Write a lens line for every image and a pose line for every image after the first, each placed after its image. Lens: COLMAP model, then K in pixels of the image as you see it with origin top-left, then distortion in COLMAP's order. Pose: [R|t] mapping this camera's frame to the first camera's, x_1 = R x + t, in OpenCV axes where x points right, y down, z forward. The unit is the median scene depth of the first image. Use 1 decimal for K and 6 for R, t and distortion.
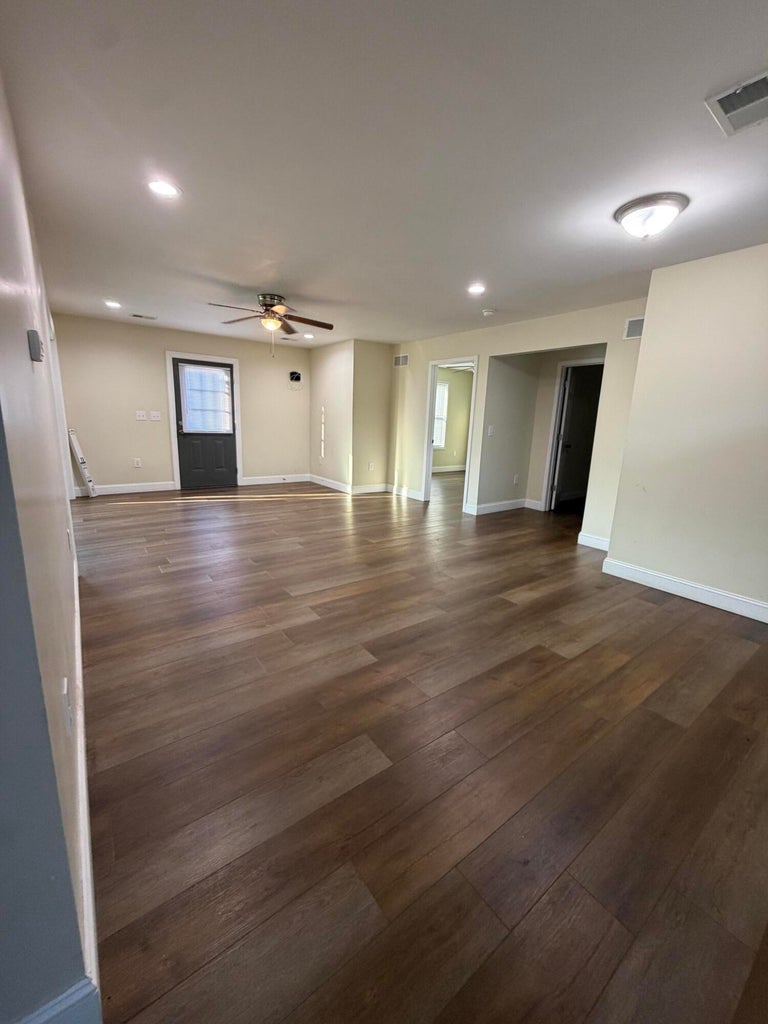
lens RADIAL K [[410.9, 0, 382.3], [0, 410.9, 507.8], [0, 0, 1]] dist [0.000948, -0.000021]
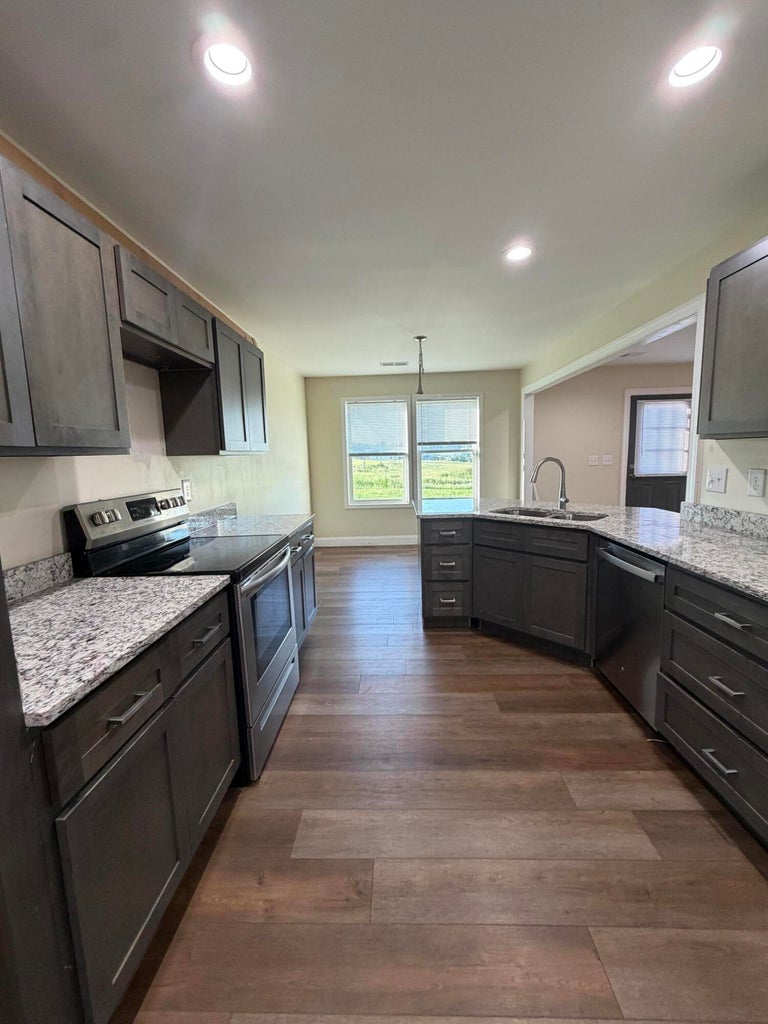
lens RADIAL K [[410.9, 0, 382.8], [0, 410.9, 510.9], [0, 0, 1]] dist [0.000948, -0.000021]
pose [[0.781161, 0.026832, -0.623753, -0.353745], [-0.080751, 0.995026, -0.058326, -0.012607], [0.619085, 0.095931, 0.779442, -0.026214]]
